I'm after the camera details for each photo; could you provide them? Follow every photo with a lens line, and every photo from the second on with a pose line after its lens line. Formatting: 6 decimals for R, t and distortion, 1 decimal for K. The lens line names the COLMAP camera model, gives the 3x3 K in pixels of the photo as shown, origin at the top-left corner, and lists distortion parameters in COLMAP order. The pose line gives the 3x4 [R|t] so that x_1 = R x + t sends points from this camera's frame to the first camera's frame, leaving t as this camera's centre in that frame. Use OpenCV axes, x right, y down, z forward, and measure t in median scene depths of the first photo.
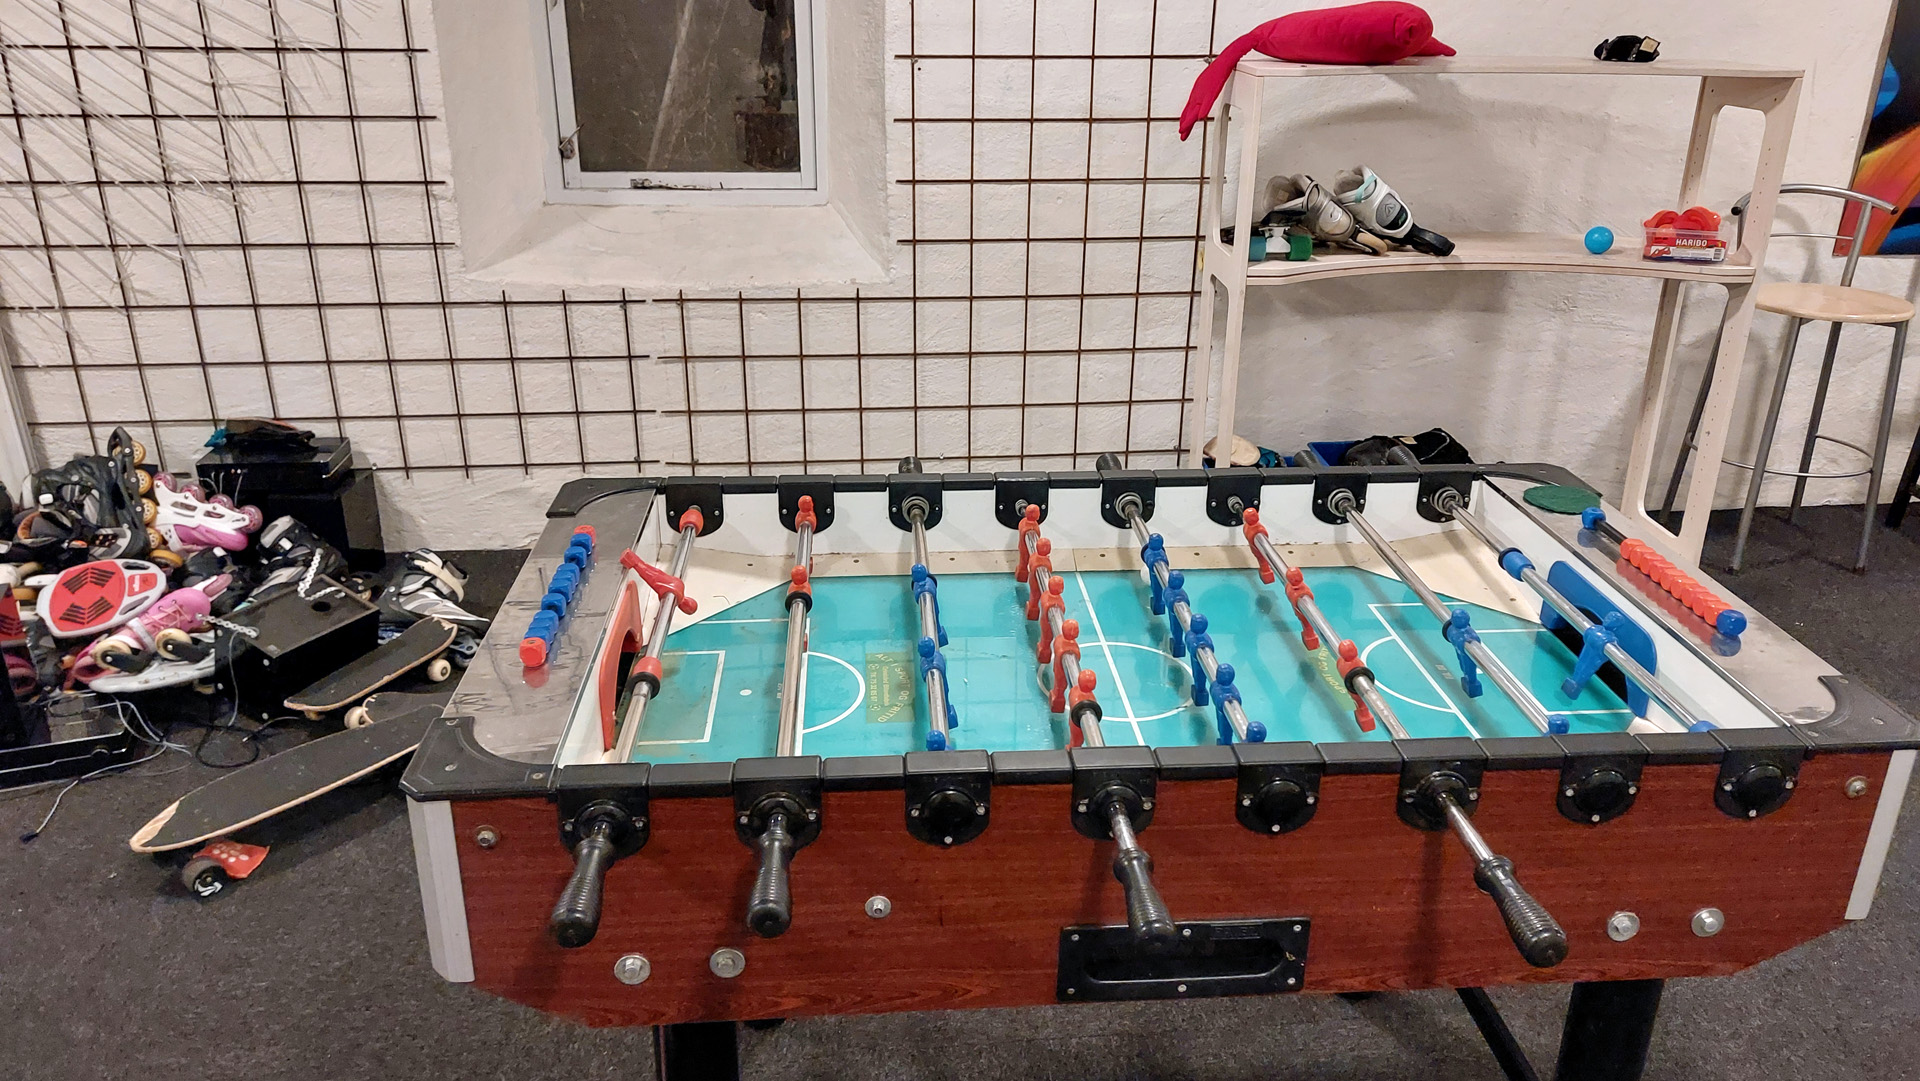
lens RADIAL K [[1386.4, 0, 960.0], [0, 1386.4, 540.5], [0, 0, 1]] dist [0.079069, -0.099087]
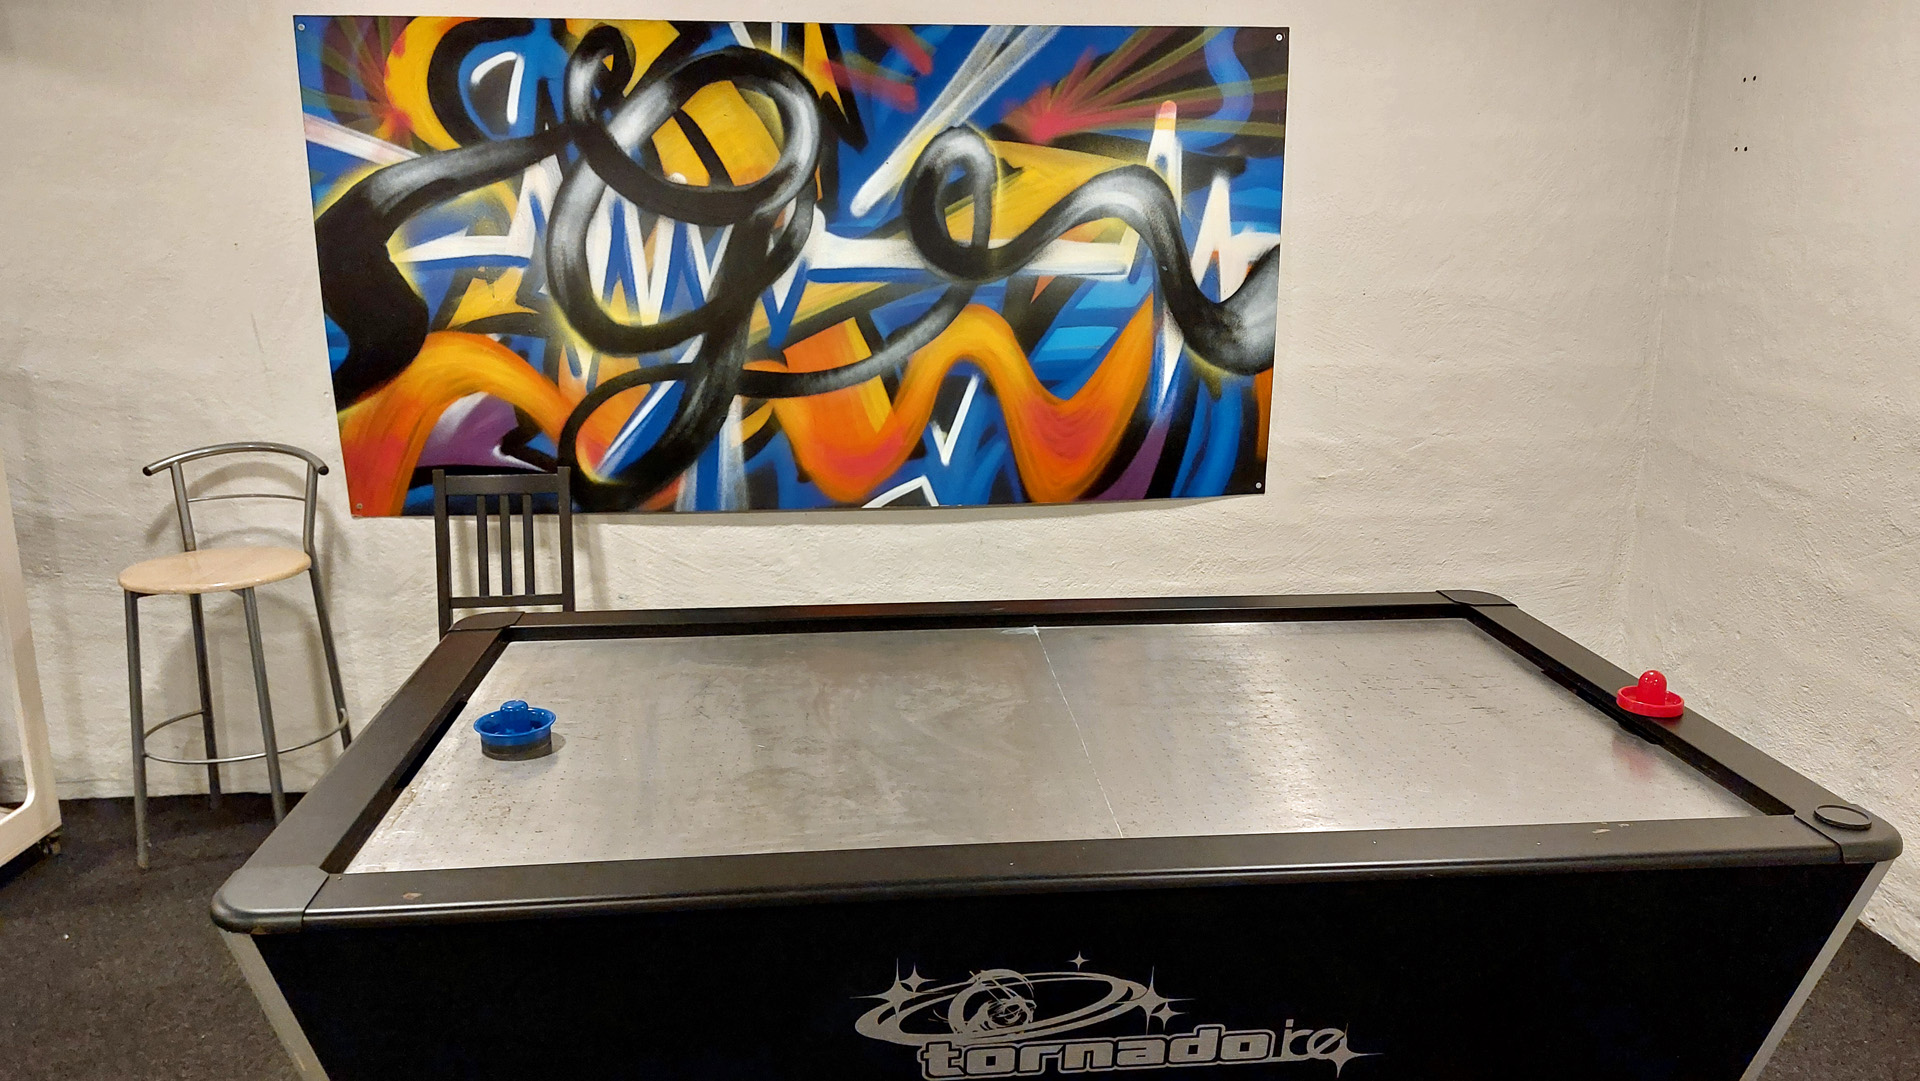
lens RADIAL K [[1386.4, 0, 960.0], [0, 1386.4, 540.5], [0, 0, 1]] dist [0.079069, -0.099087]
pose [[0.999987, -0.001162, 0.005056, 1.067858], [0.002014, 0.985103, -0.171953, -0.028942], [-0.004781, 0.171961, 0.985092, 0.094086]]
